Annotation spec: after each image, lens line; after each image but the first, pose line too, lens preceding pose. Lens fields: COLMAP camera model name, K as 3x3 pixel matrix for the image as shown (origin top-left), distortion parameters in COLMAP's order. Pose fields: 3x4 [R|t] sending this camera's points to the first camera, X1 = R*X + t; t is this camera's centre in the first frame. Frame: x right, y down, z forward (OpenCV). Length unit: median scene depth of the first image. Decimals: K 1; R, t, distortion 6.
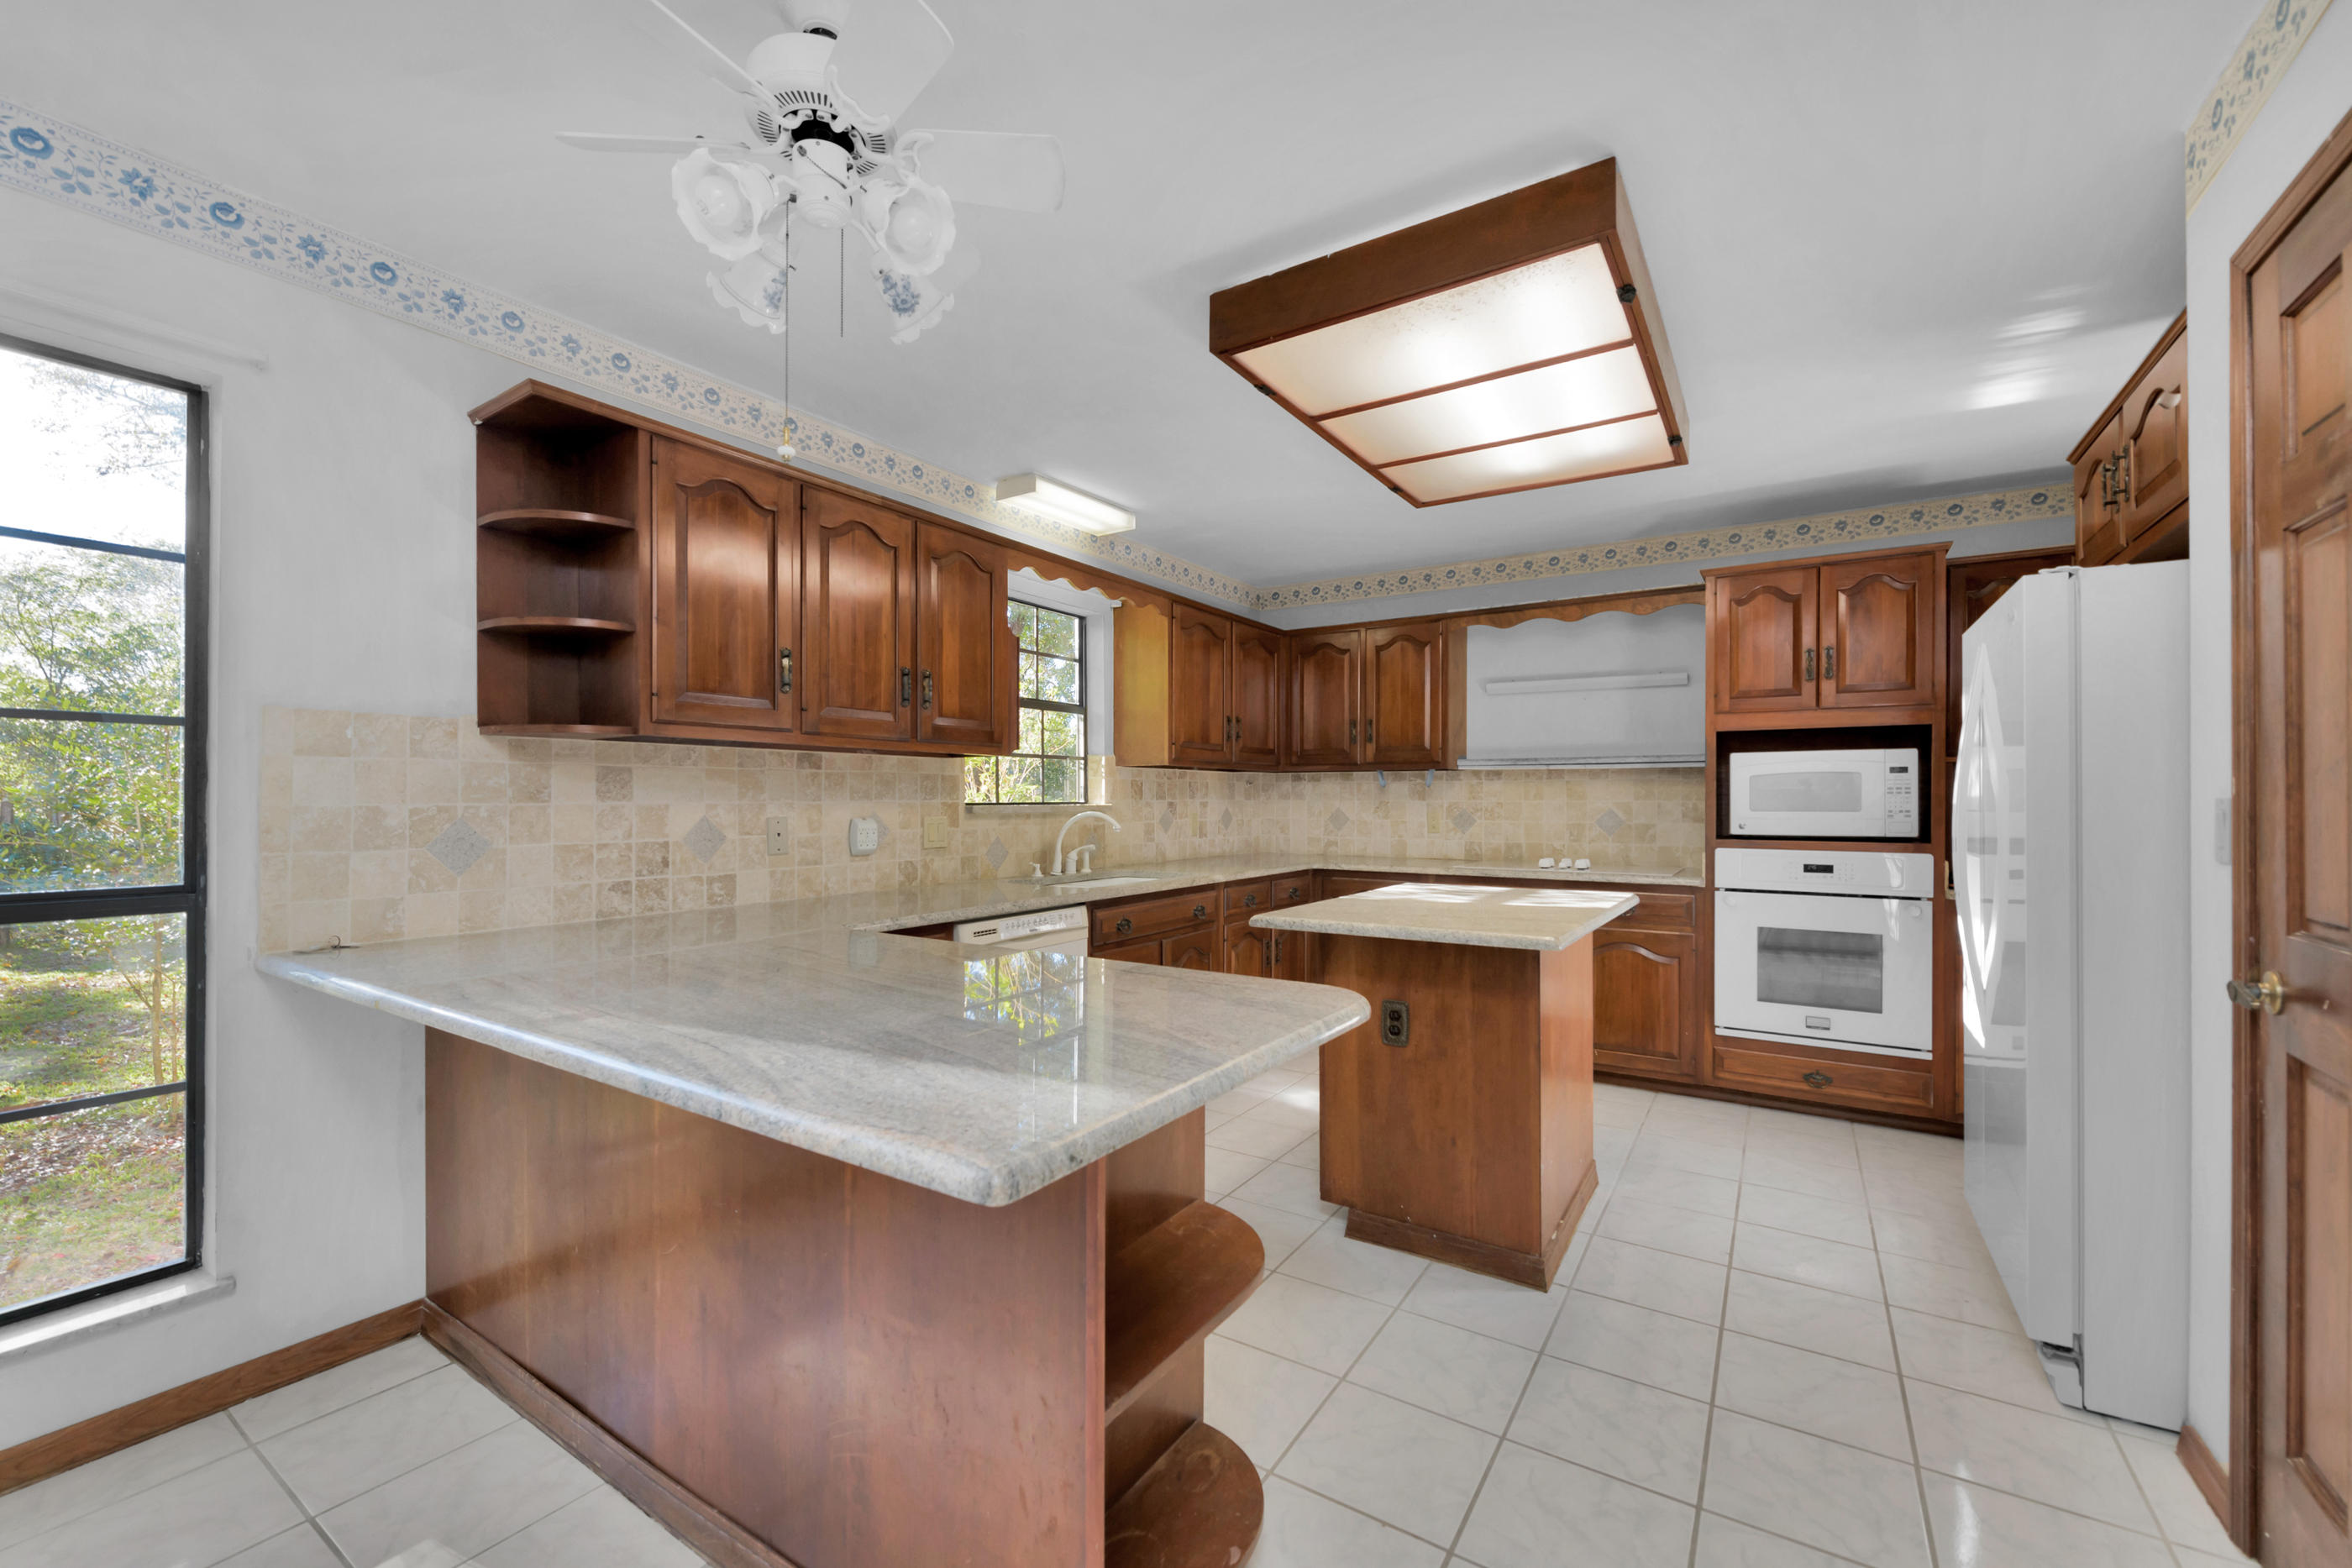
lens RADIAL K [[958.9, 0, 1159.1], [0, 958.9, 792.4], [0, 0, 1]] dist [-0.000947, -0.000806]
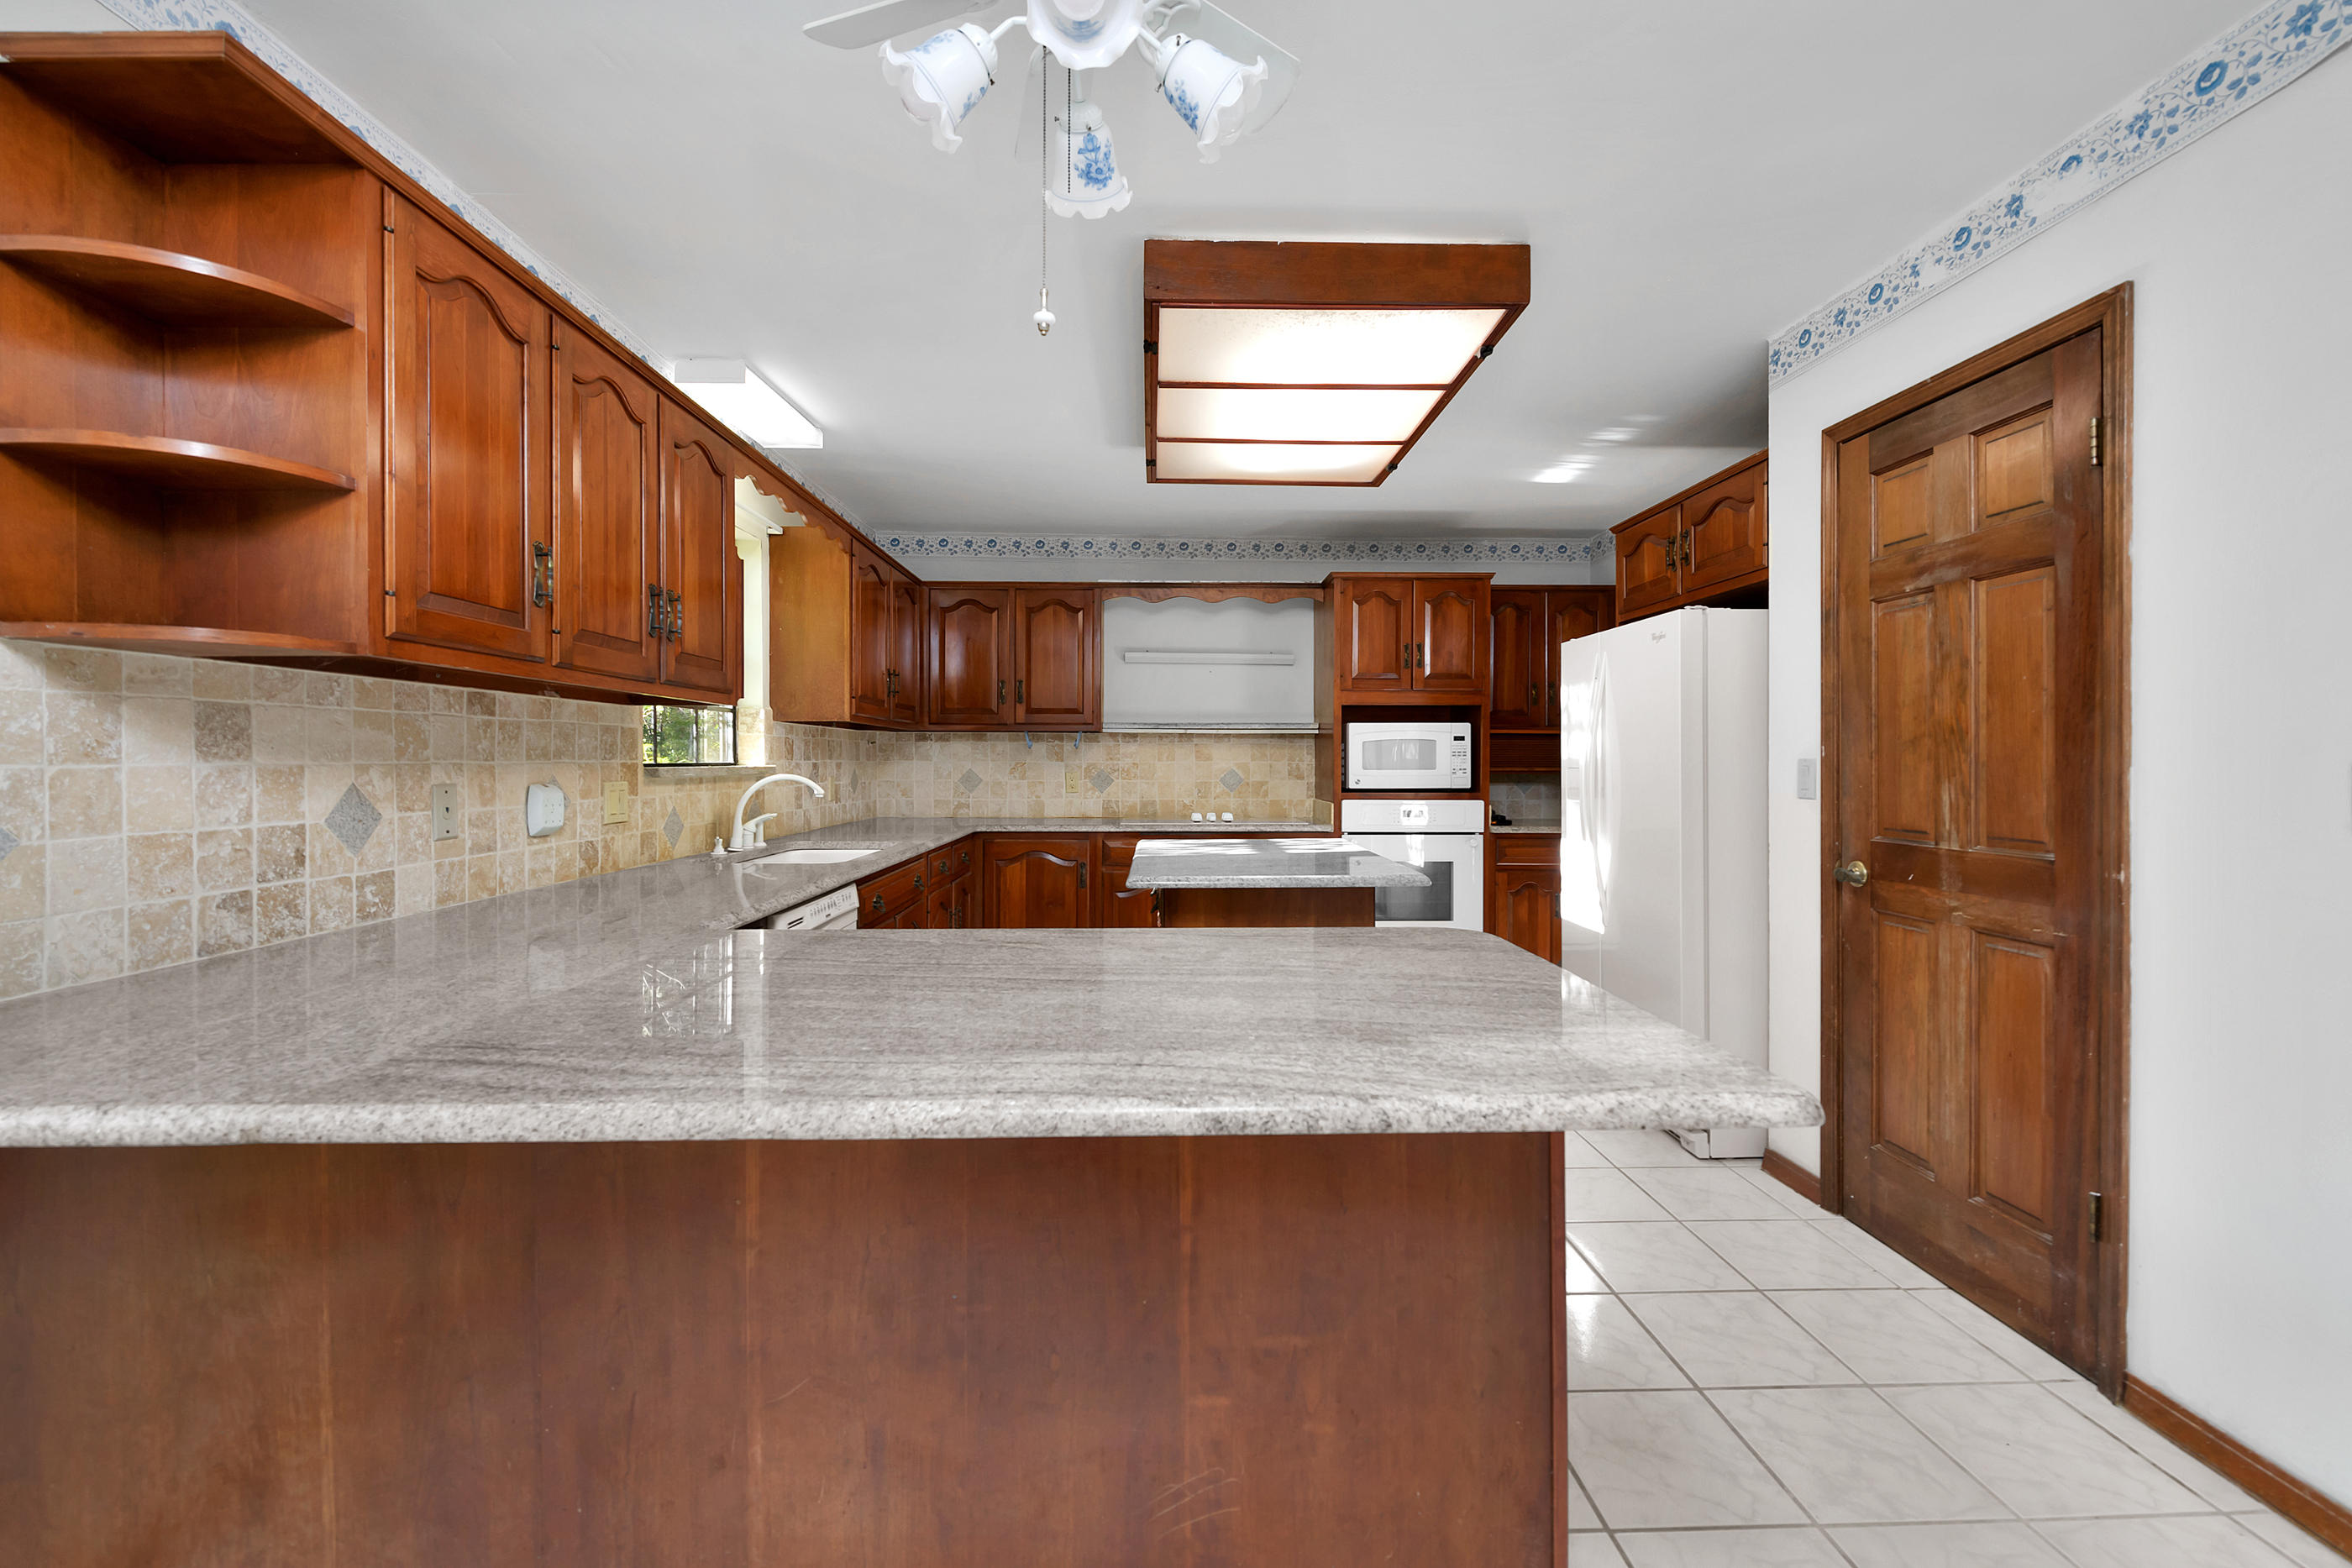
lens RADIAL K [[965.8, 0, 1173.2], [0, 965.8, 758.3], [0, 0, 1]] dist [0.002762, -0.003650]
pose [[0.818834, 0.001989, 0.574027, -0.344139], [-0.004320, 0.999987, 0.002697, 0.002795], [-0.574015, -0.004688, 0.818832, 0.127043]]
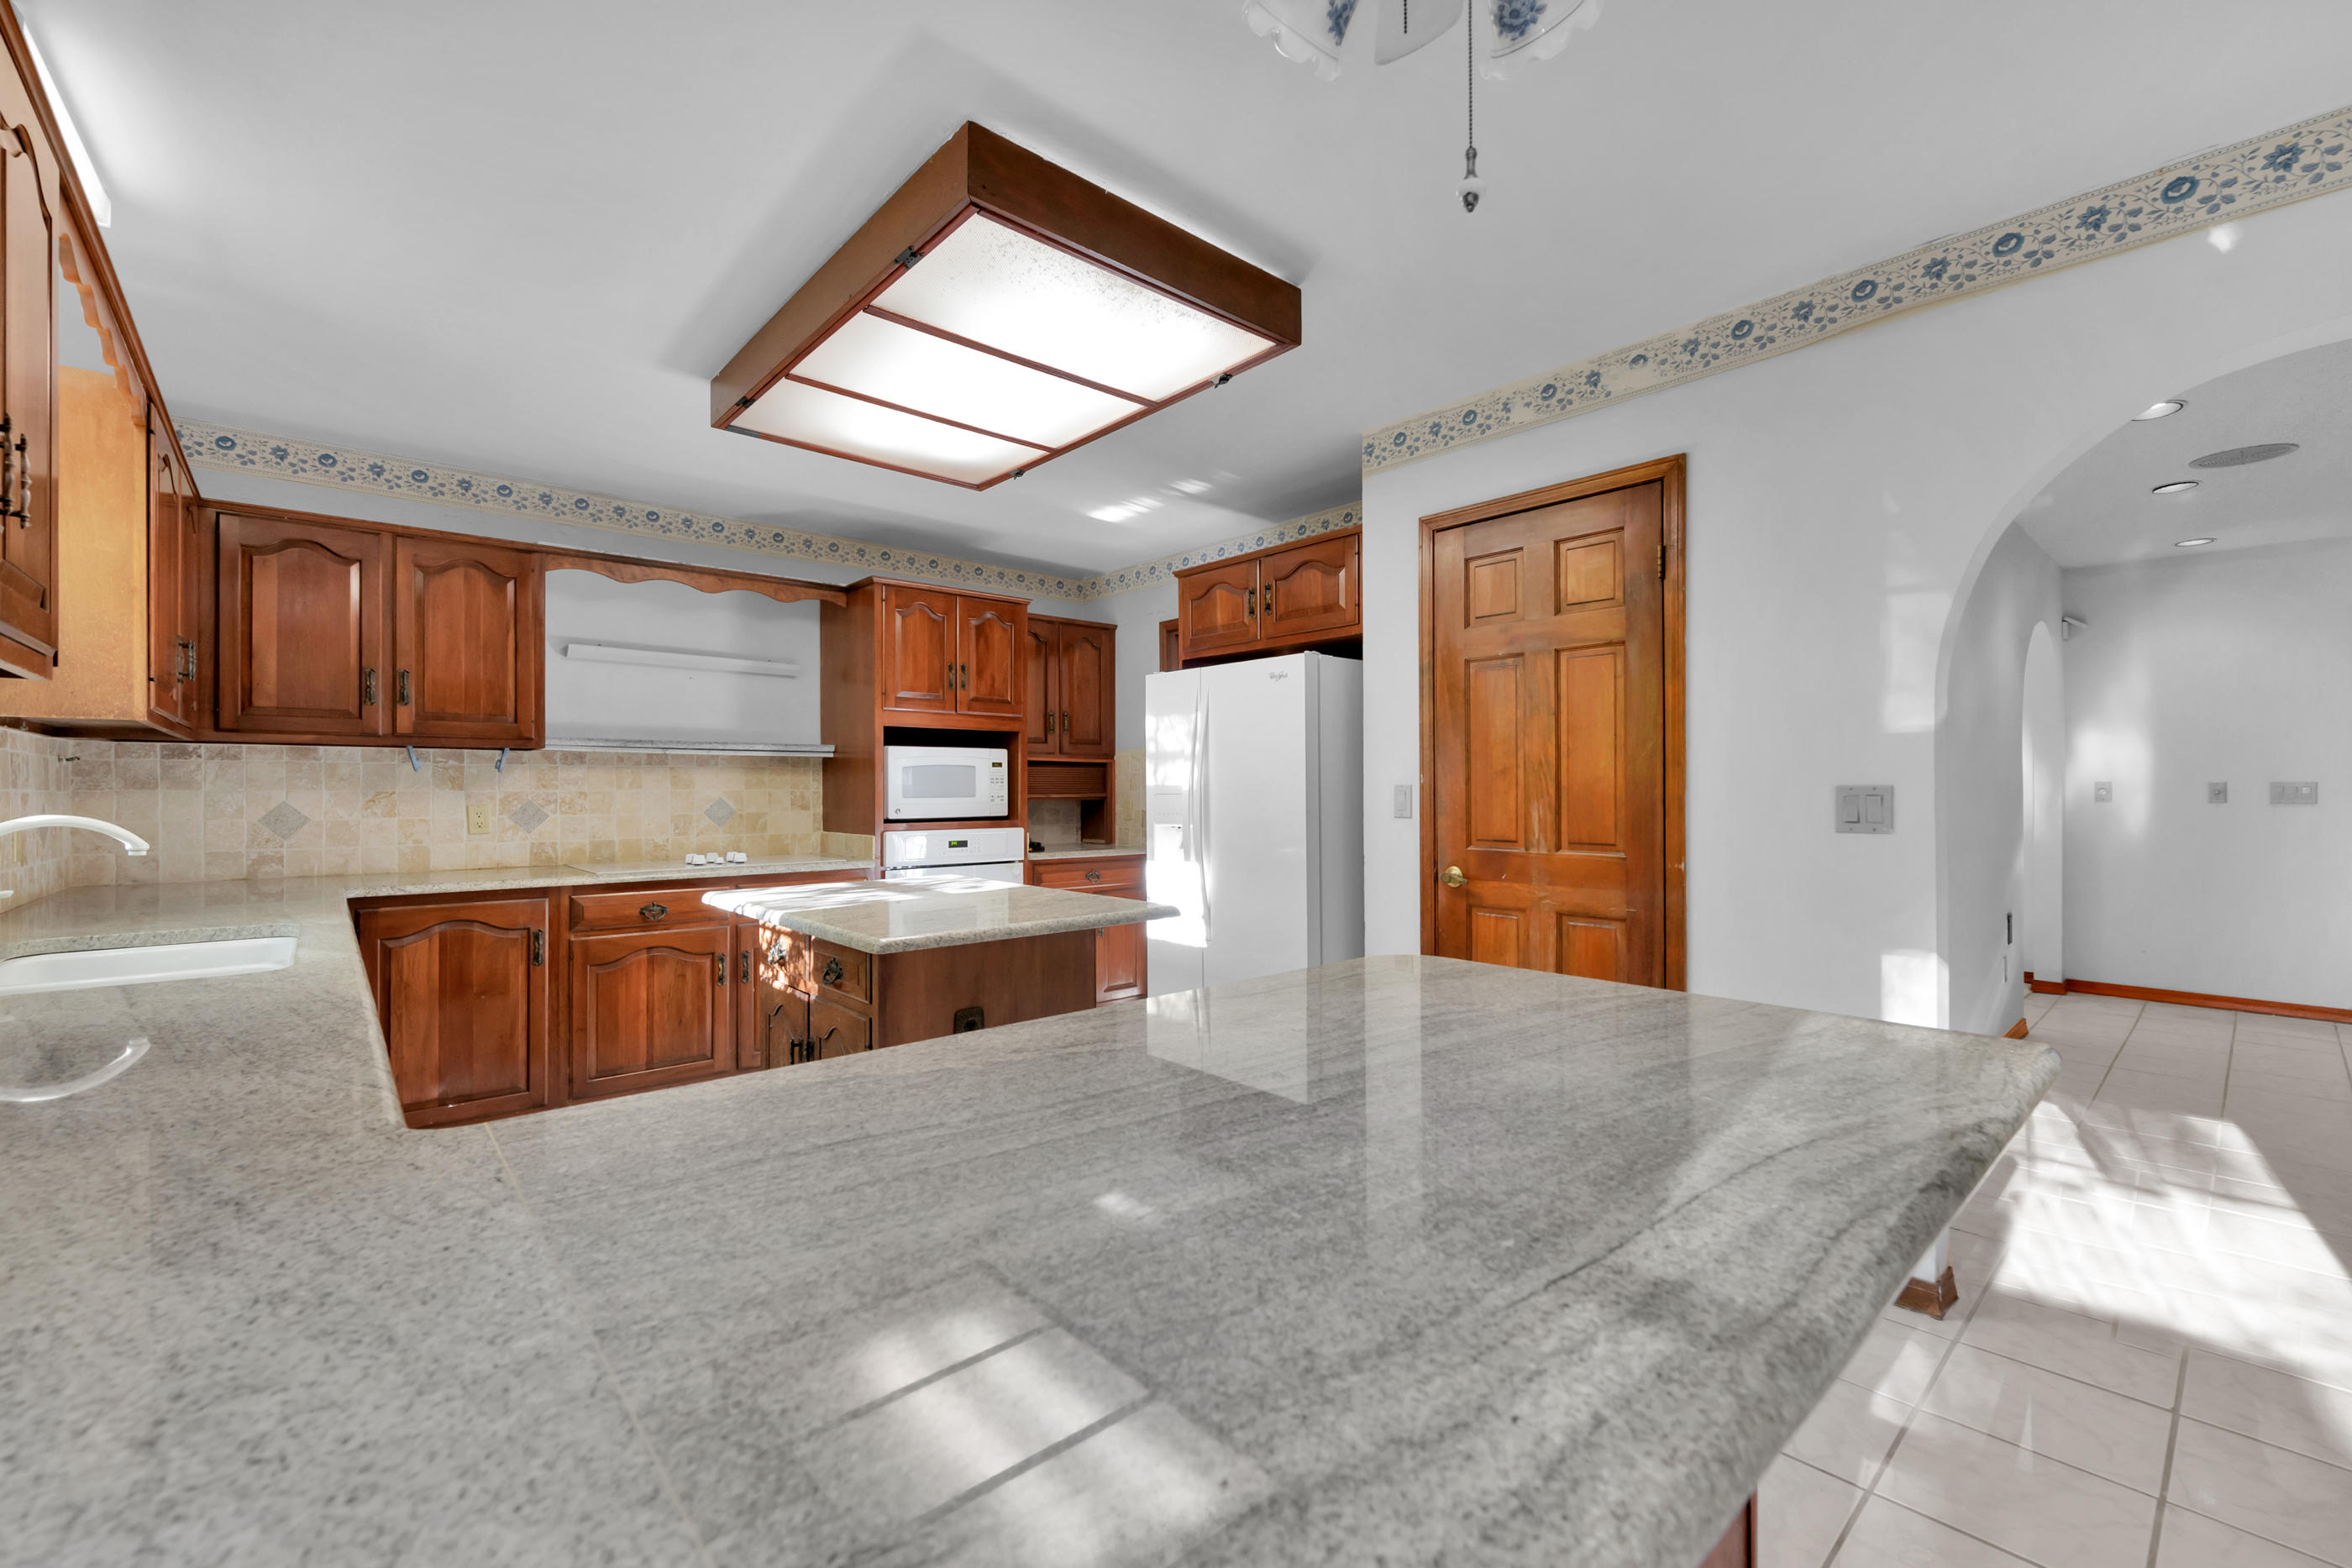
lens RADIAL K [[958.9, 0, 1159.1], [0, 958.9, 792.4], [0, 0, 1]] dist [-0.000947, -0.000806]
pose [[0.256176, -0.003829, 0.966623, -0.453481], [-0.004565, 0.999976, 0.005171, 0.006450], [-0.966619, -0.005737, 0.256152, 0.467305]]
